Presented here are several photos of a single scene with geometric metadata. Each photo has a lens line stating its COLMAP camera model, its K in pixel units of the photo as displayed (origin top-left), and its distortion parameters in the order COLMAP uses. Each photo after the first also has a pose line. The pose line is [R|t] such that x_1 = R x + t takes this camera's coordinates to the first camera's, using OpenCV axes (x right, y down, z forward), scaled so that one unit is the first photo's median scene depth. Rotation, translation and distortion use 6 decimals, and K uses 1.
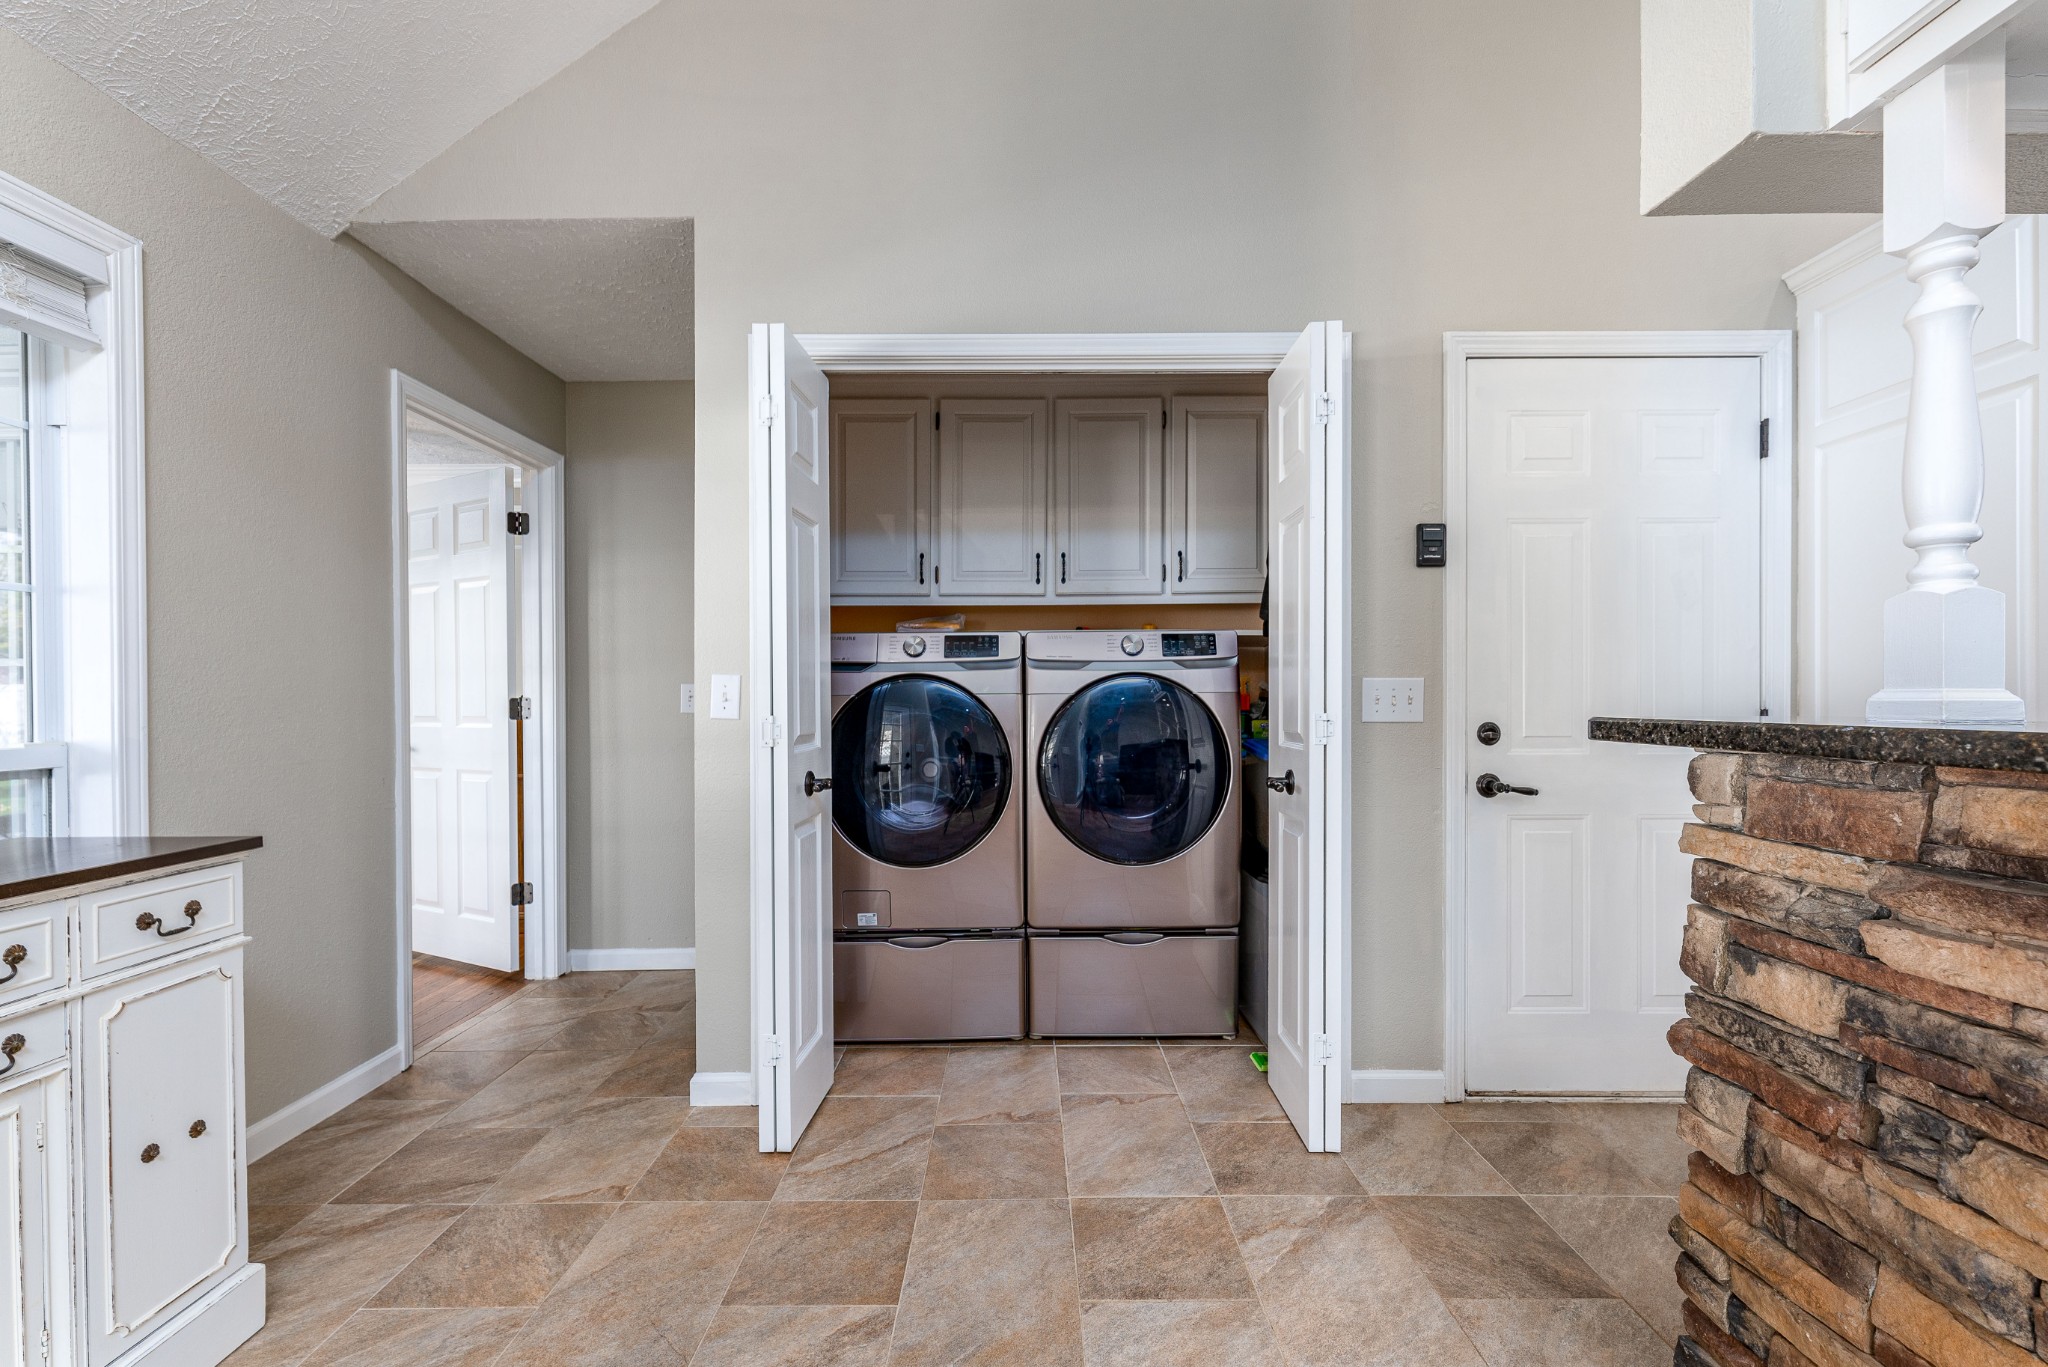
lens RADIAL K [[885.9, 0, 1035.5], [0, 885.9, 717.9], [0, 0, 1]] dist [0.000829, -0.000081]
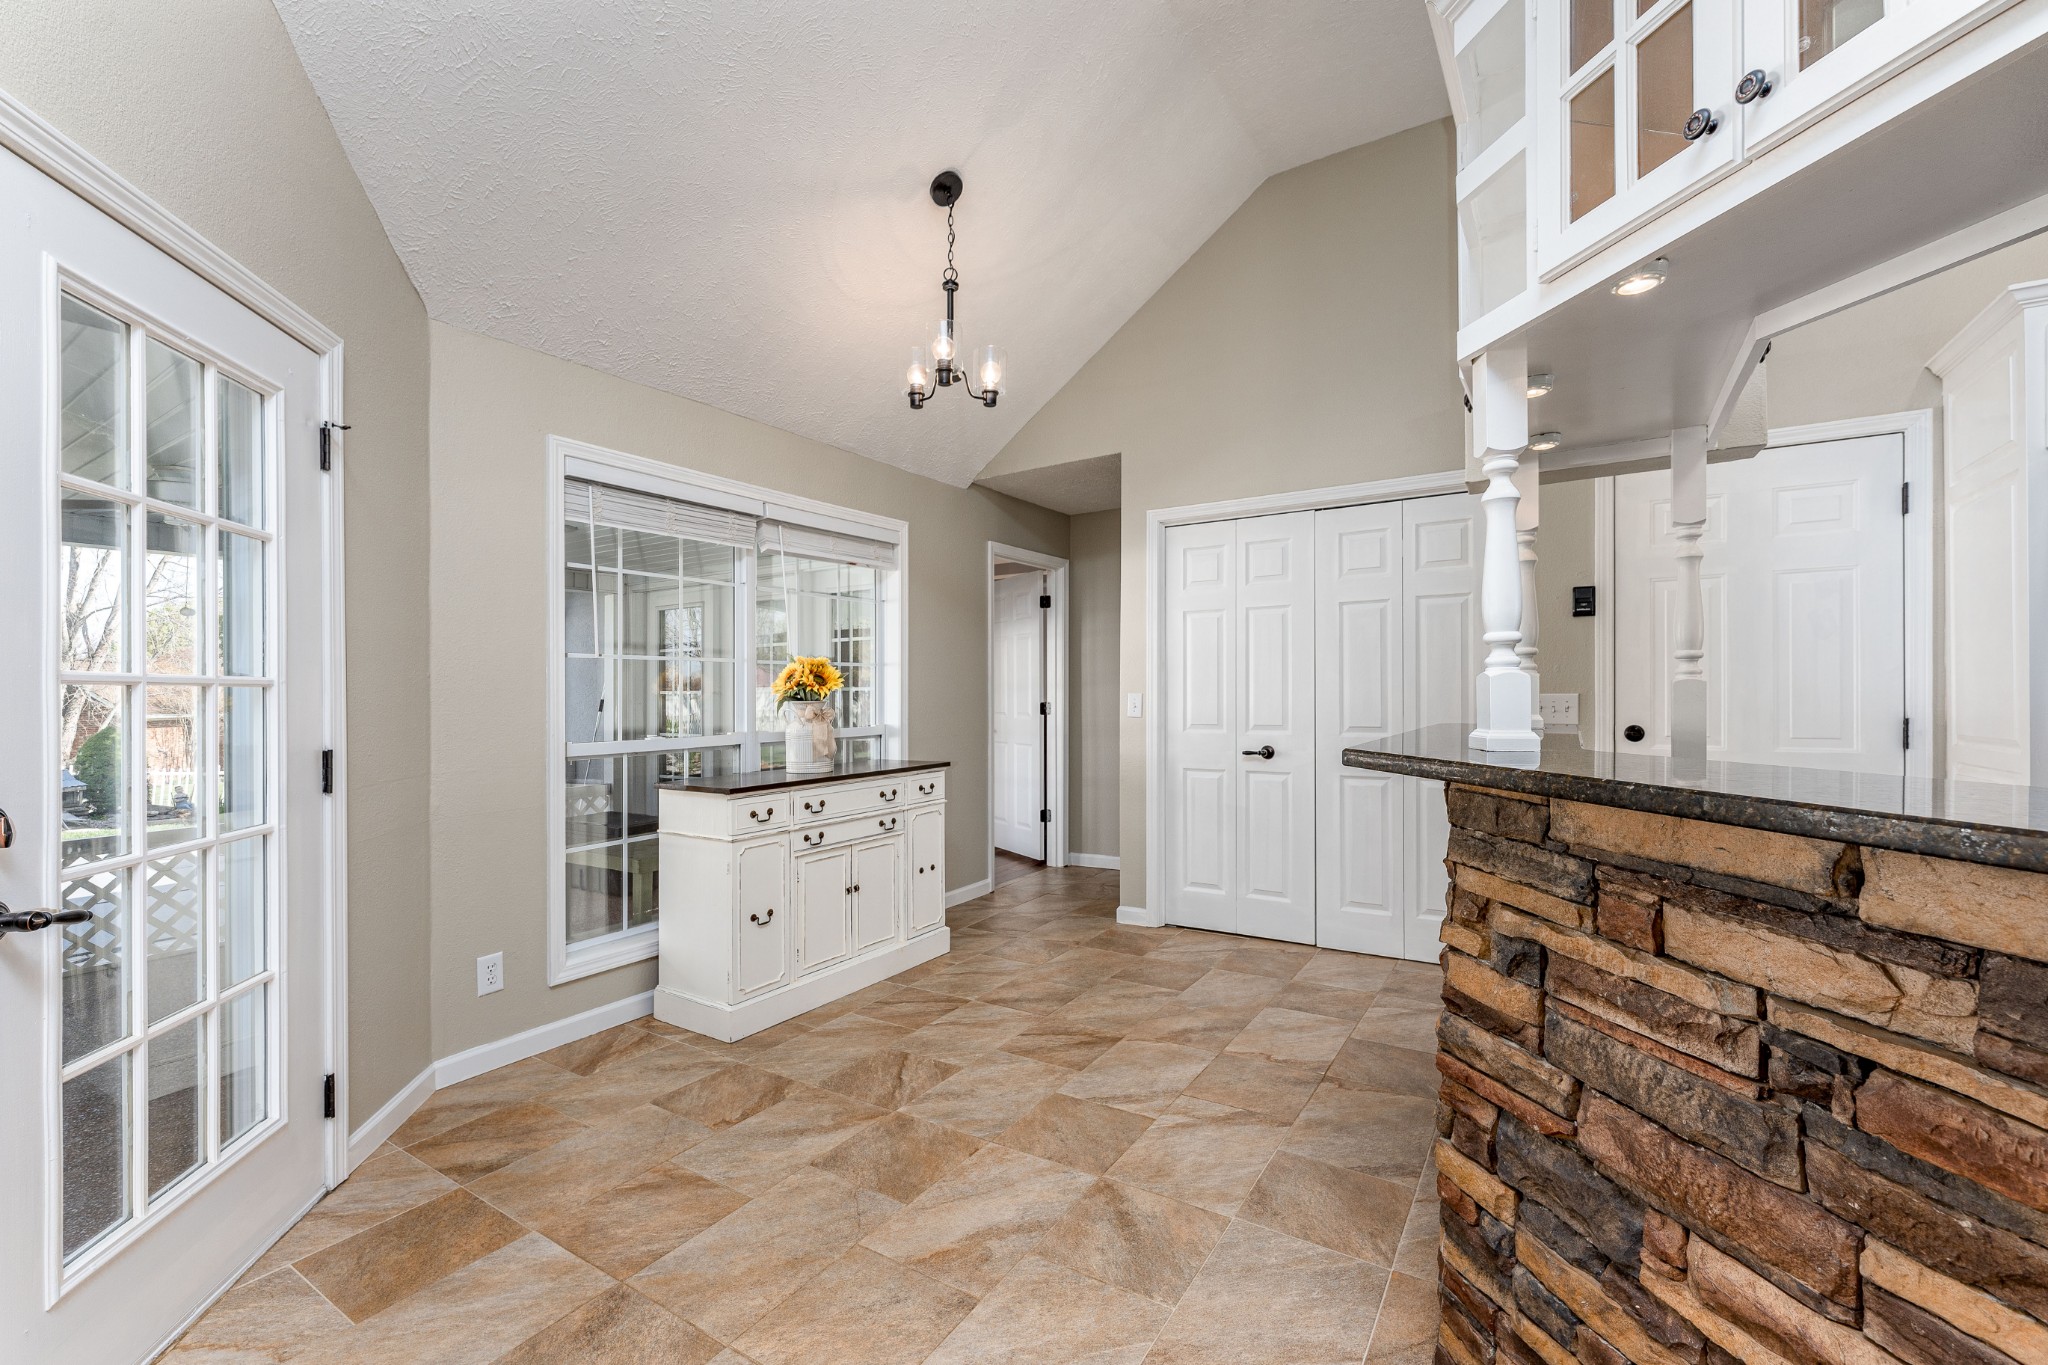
lens RADIAL K [[867.9, 0, 1021.1], [0, 867.9, 688.0], [0, 0, 1]] dist [-0.000662, -0.000064]
pose [[0.840153, -0.005809, -0.542318, 0.440176], [-0.007396, 0.999727, -0.022166, -0.017042], [0.542299, 0.022634, 0.839881, -0.665054]]
